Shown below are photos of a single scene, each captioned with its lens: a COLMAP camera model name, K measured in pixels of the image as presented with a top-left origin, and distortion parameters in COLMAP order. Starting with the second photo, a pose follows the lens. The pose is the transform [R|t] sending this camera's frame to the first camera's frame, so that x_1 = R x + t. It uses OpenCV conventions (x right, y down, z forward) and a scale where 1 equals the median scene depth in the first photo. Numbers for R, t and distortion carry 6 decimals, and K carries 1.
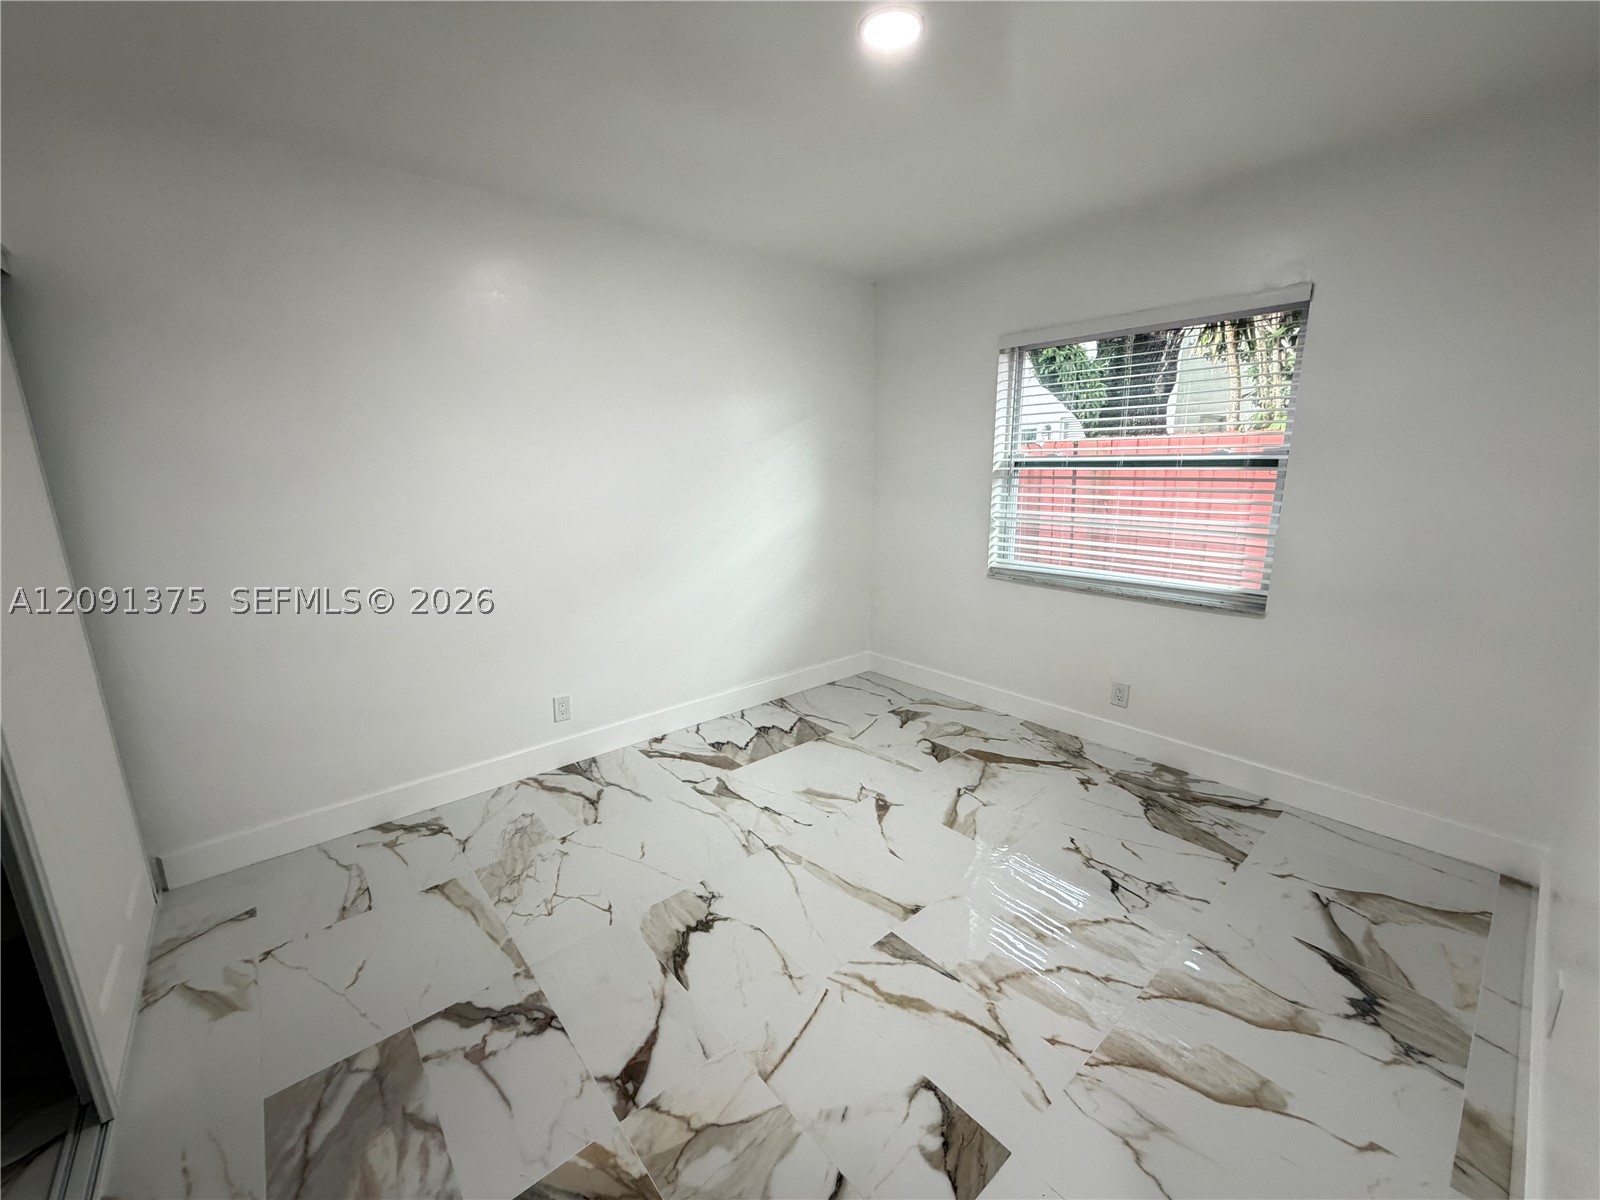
lens RADIAL K [[638.1, 0, 794.1], [0, 638.1, 598.8], [0, 0, 1]] dist [-0.000601, 0.000284]
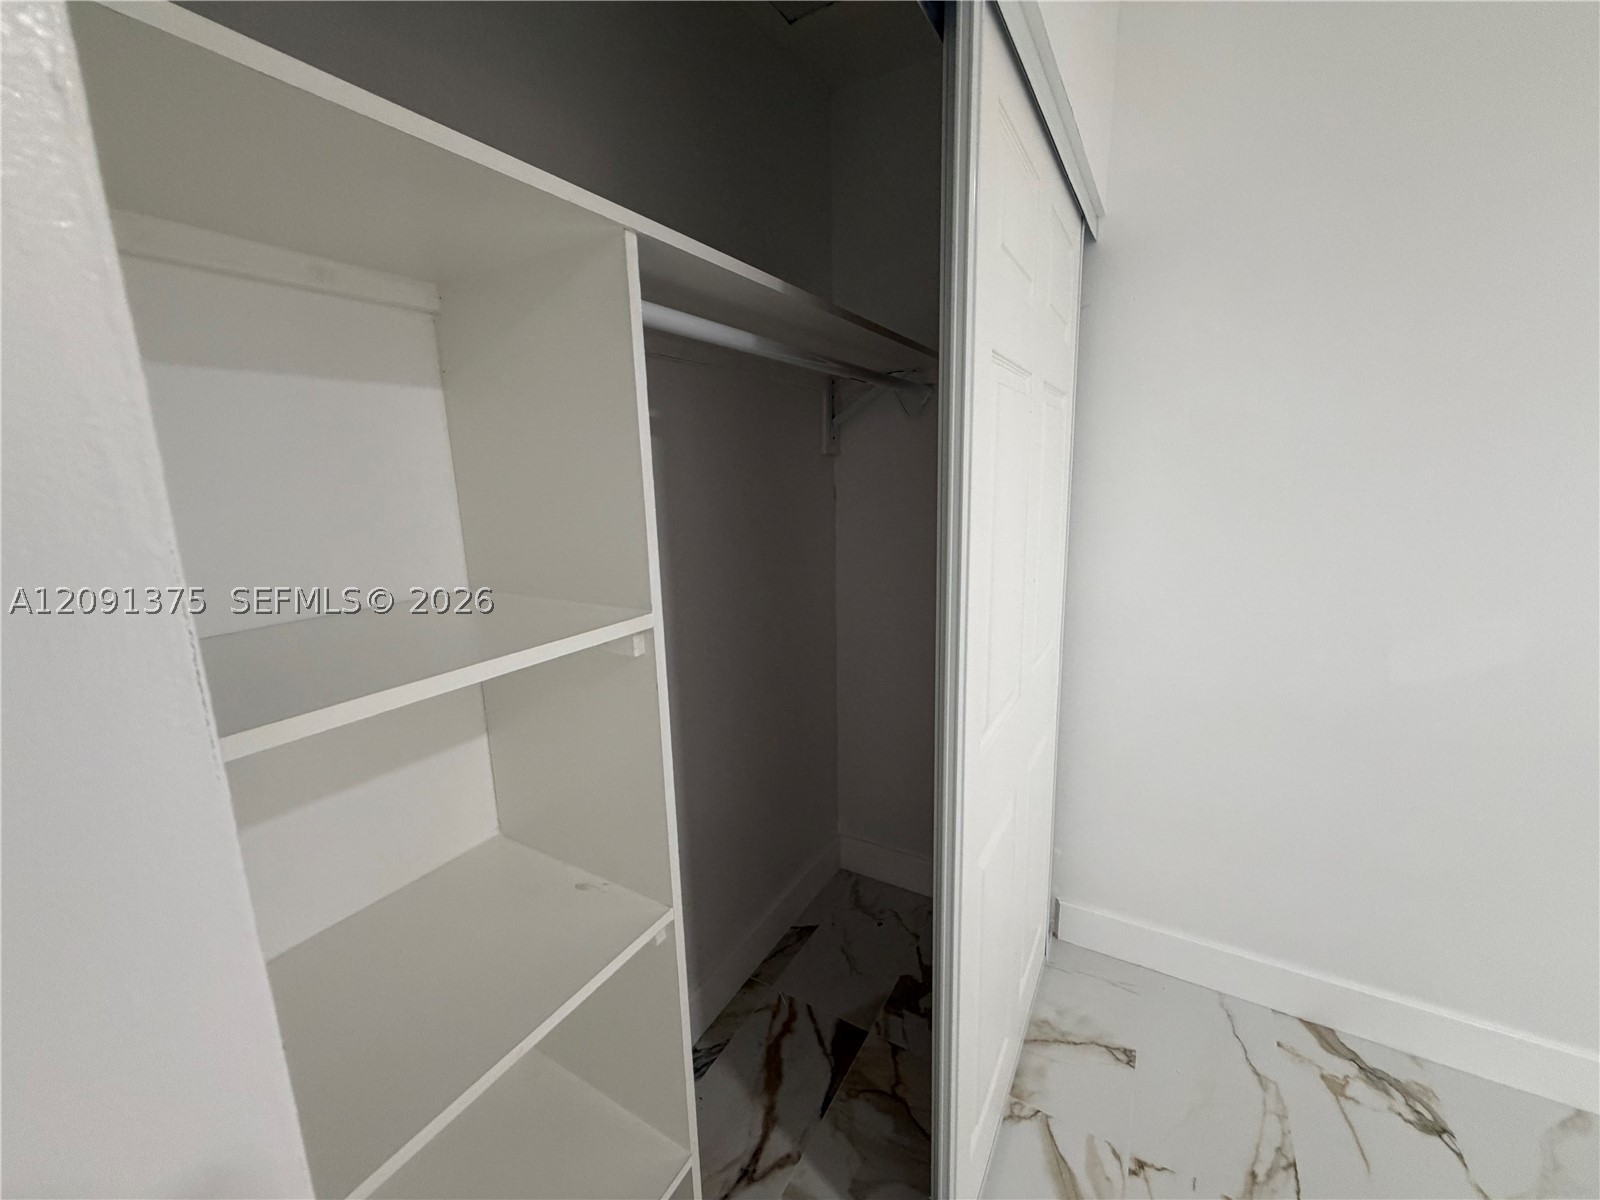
lens RADIAL K [[664.8, 0, 800.0], [0, 664.8, 600.0], [0, 0, 1]] dist [0.000693, 0.000097]
pose [[0.345603, 0.191387, -0.918657, -0.373039], [-0.176444, 0.974772, 0.136699, -0.065210], [0.921643, 0.114848, 0.370653, 0.296142]]
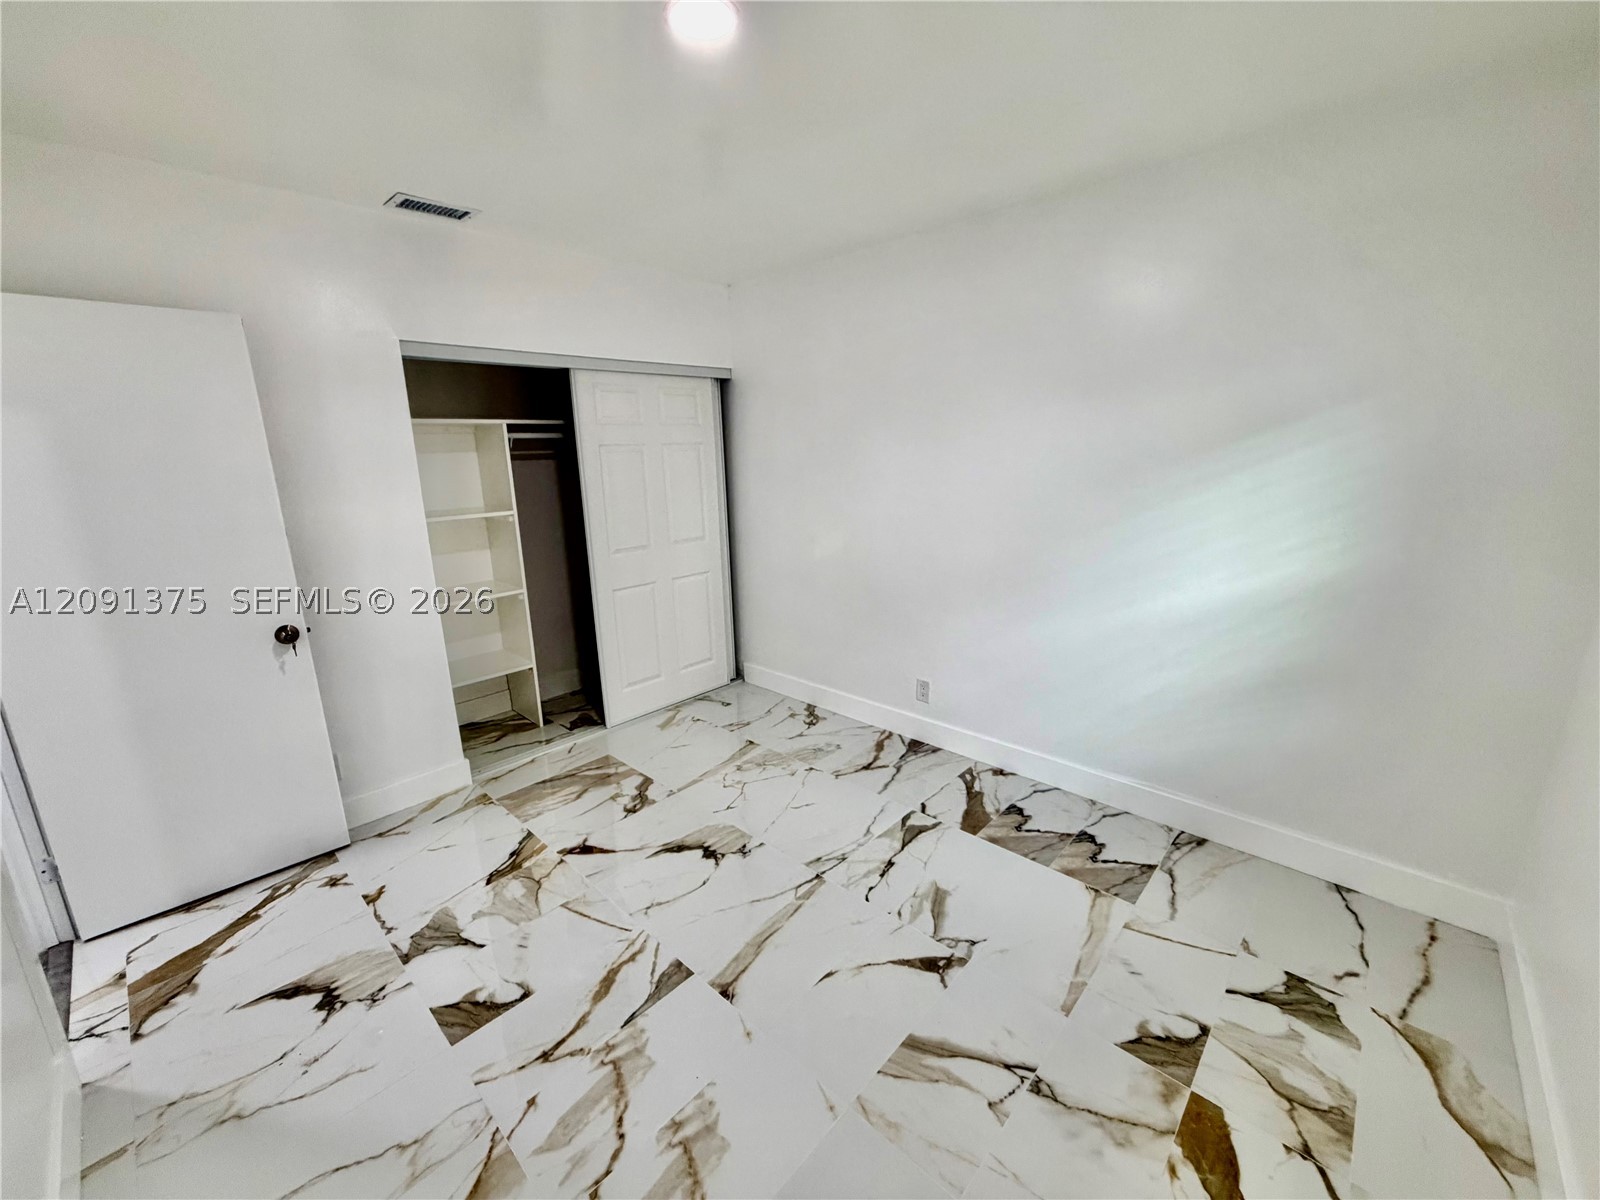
lens RADIAL K [[638.1, 0, 794.1], [0, 638.1, 598.8], [0, 0, 1]] dist [-0.000601, 0.000284]
pose [[0.113084, 0.244096, -0.963135, 0.909324], [-0.186413, 0.957352, 0.220743, -0.260132], [0.975942, 0.154579, 0.153764, 0.842993]]
